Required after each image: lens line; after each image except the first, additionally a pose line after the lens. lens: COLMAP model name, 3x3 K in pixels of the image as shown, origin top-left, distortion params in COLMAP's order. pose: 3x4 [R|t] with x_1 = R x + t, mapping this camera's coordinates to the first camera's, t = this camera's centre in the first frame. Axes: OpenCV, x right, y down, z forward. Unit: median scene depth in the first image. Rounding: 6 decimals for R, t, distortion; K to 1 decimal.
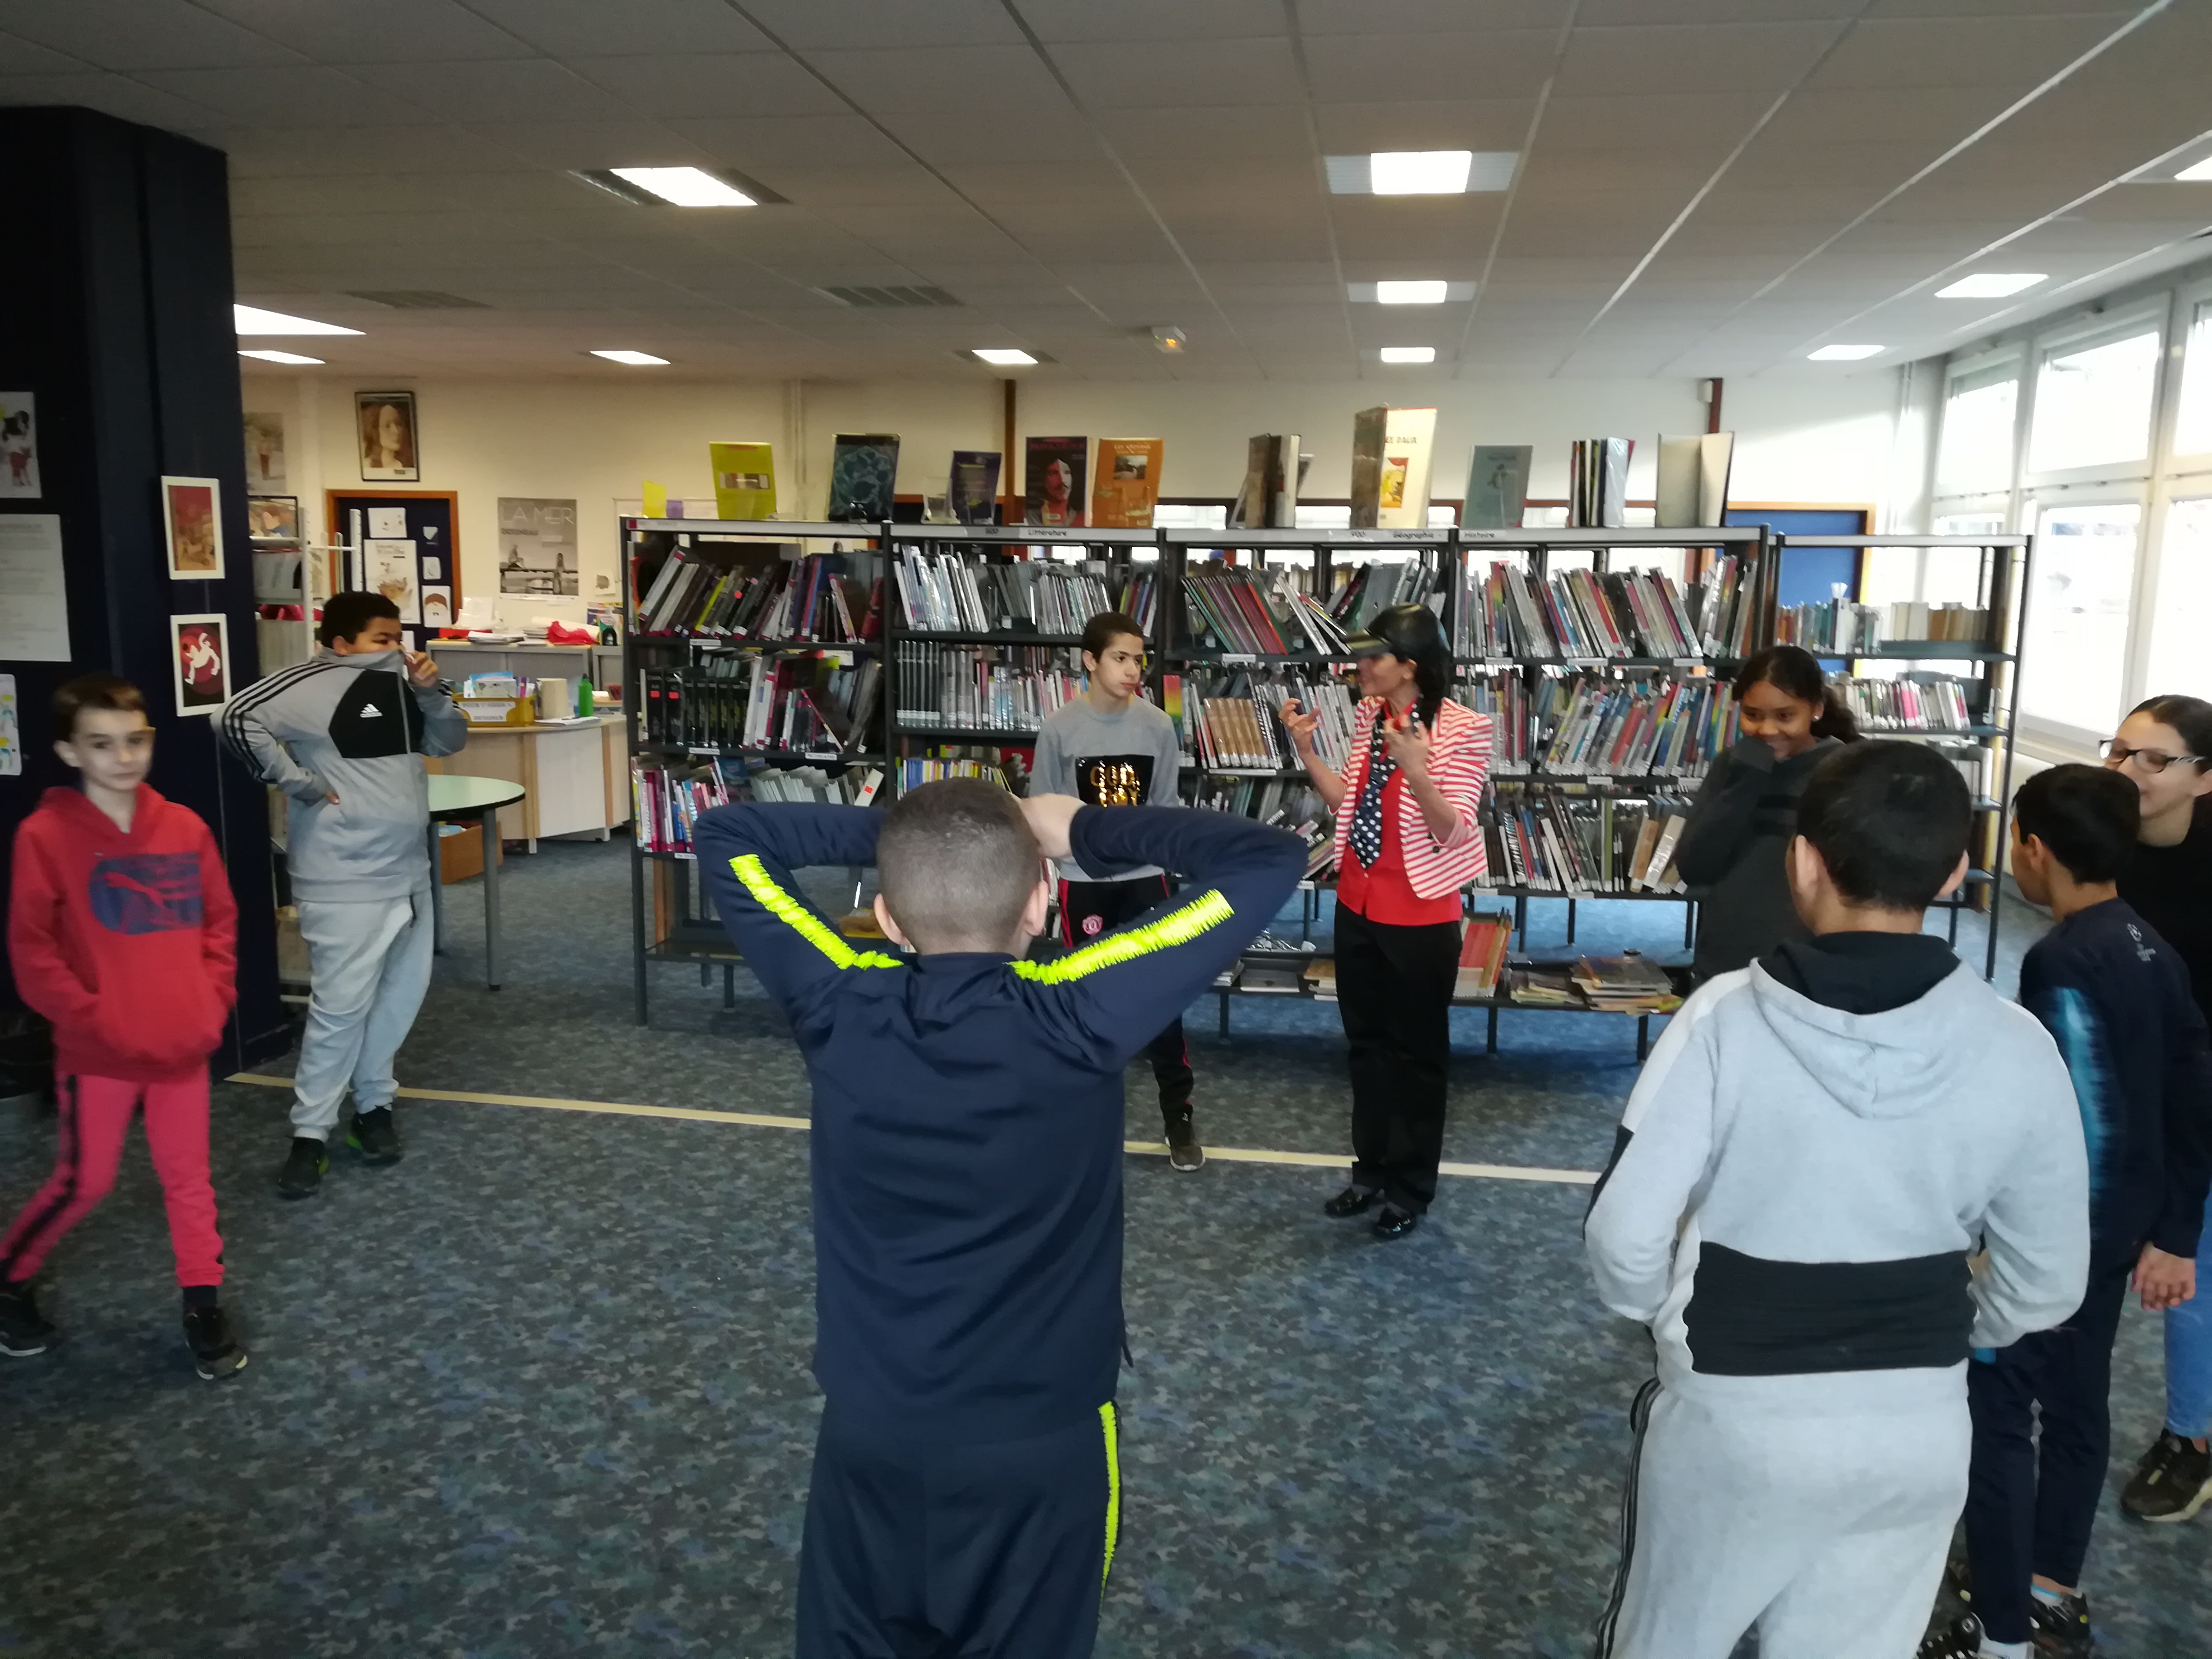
lens RADIAL K [[1723.2, 0, 1115.6], [0, 1723.2, 831.3], [0, 0, 1]] dist [0.007313, -0.005481]
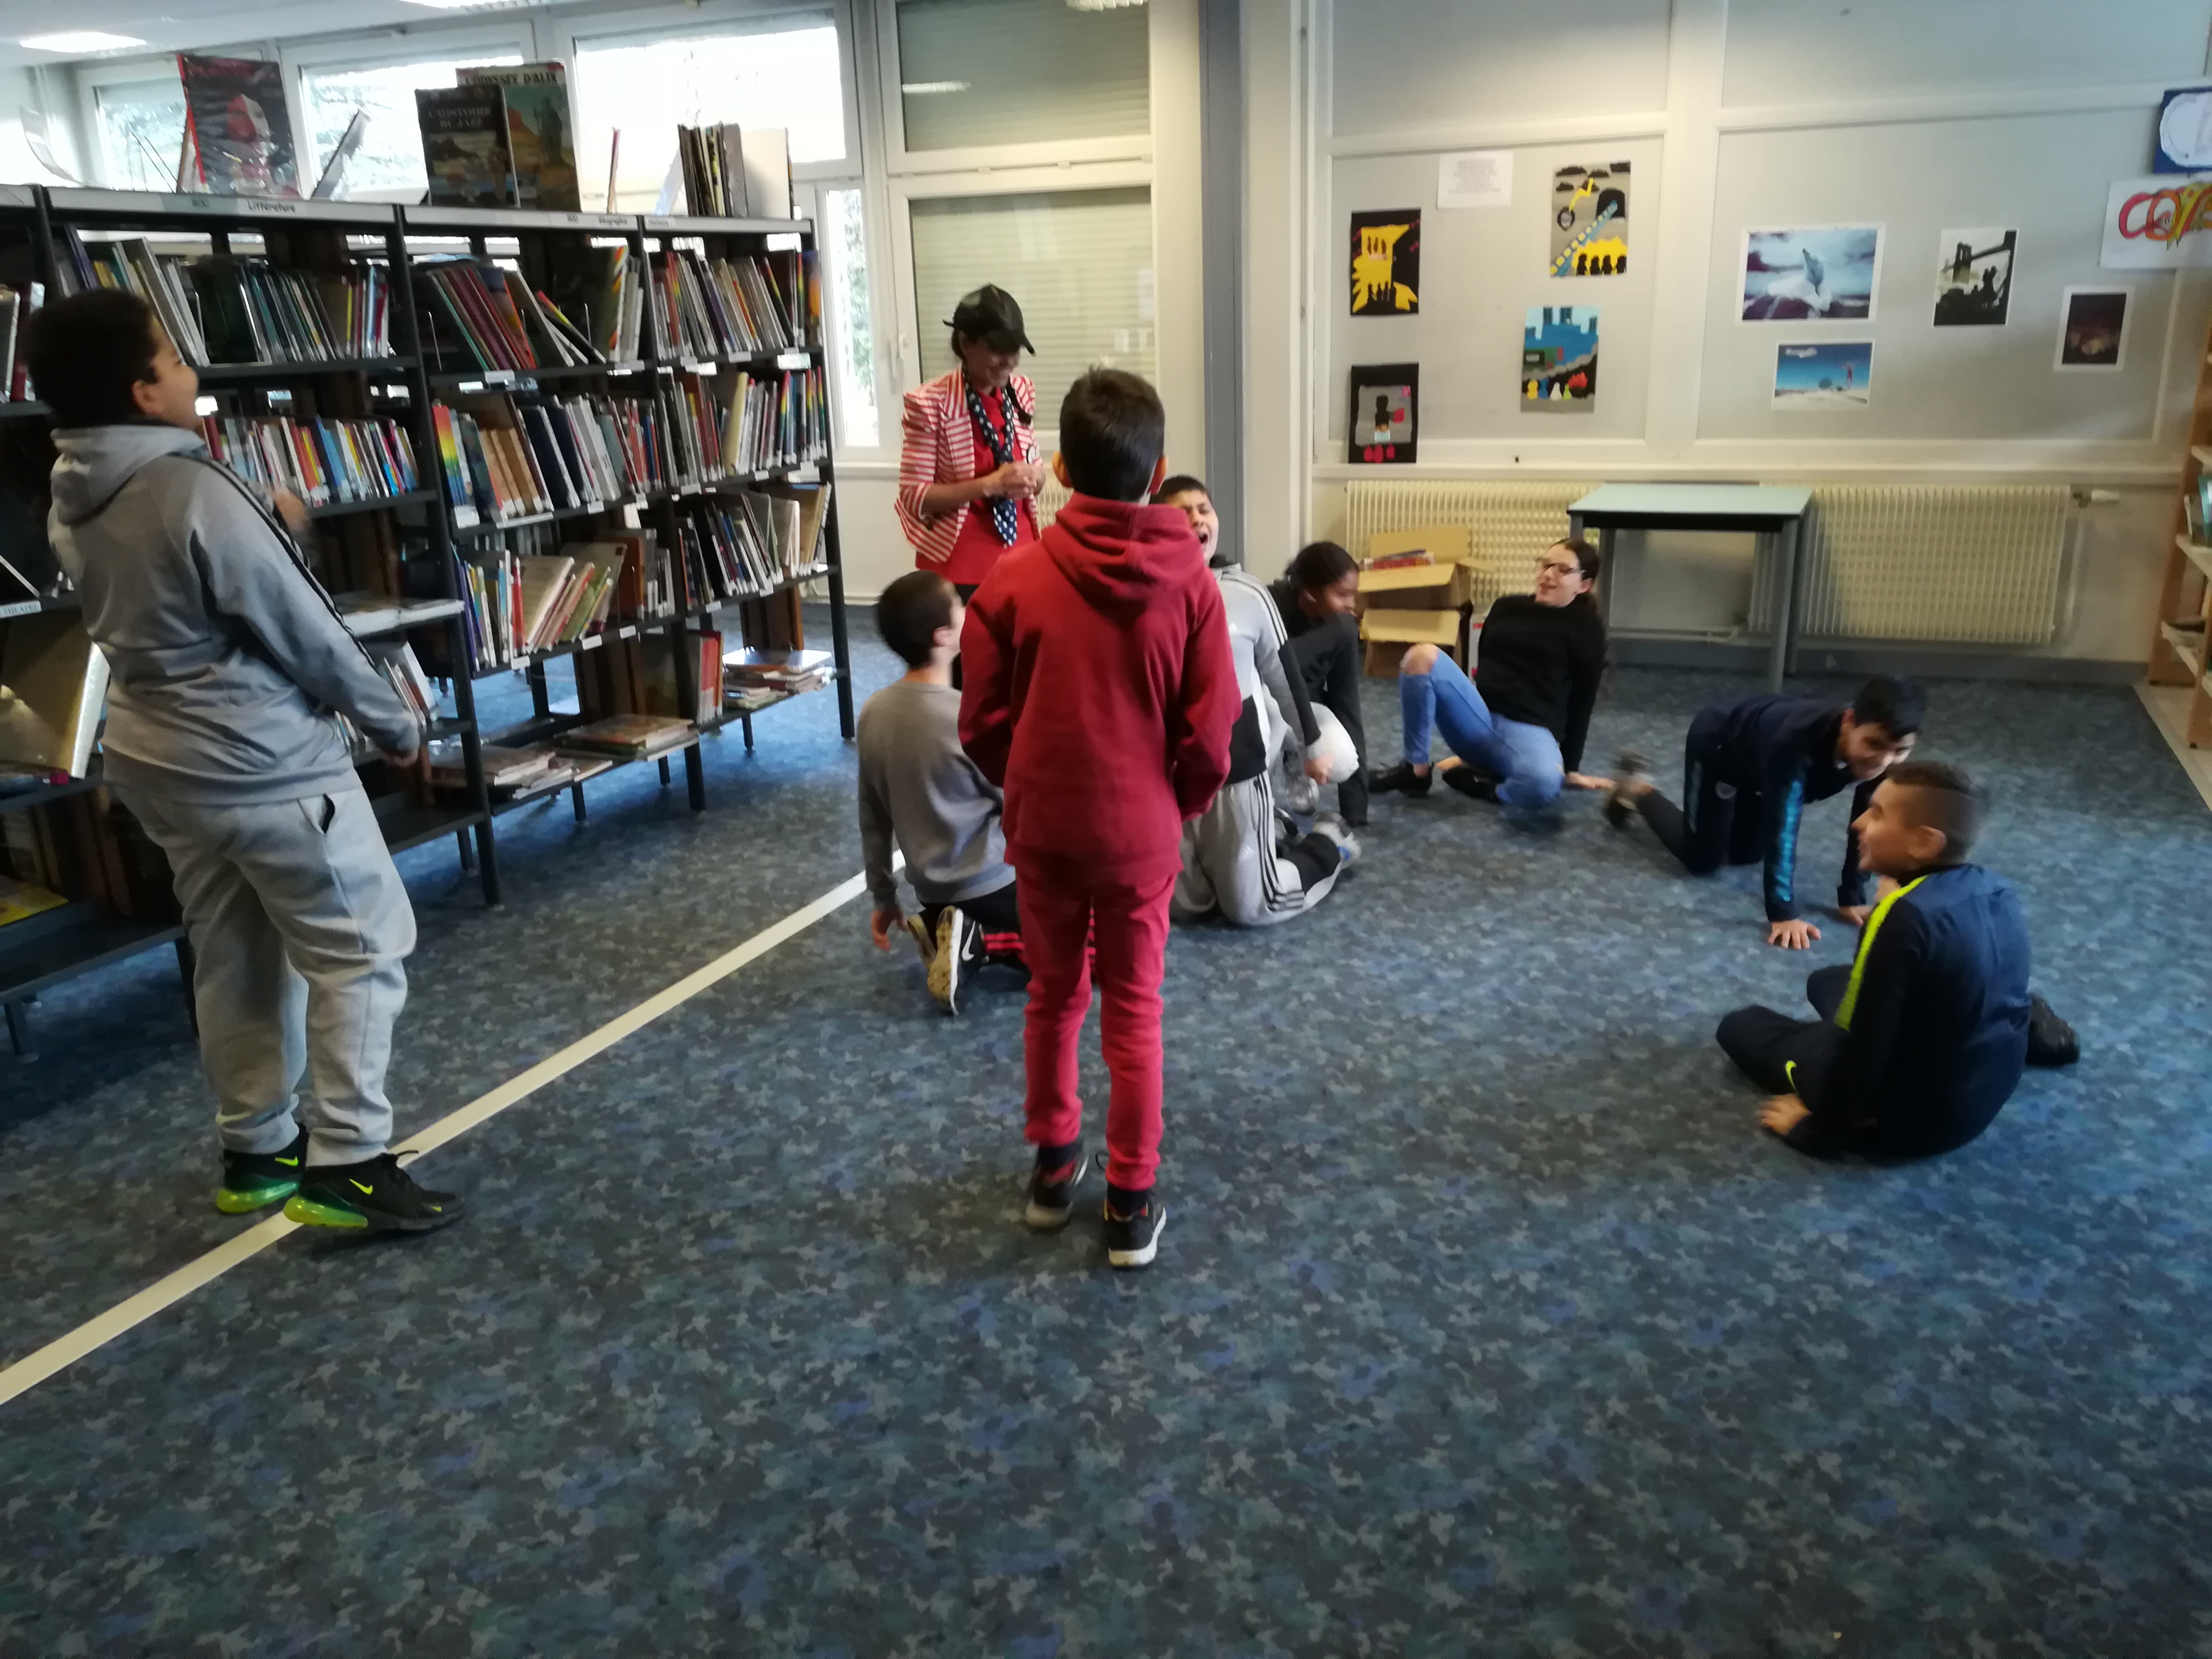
lens RADIAL K [[1723.2, 0, 1115.6], [0, 1723.2, 831.3], [0, 0, 1]] dist [0.007313, -0.005481]
pose [[0.217613, -0.300030, 0.928777, -0.808824], [0.183861, 0.947146, 0.262885, -0.069924], [-0.958561, 0.113559, 0.261276, 0.639799]]
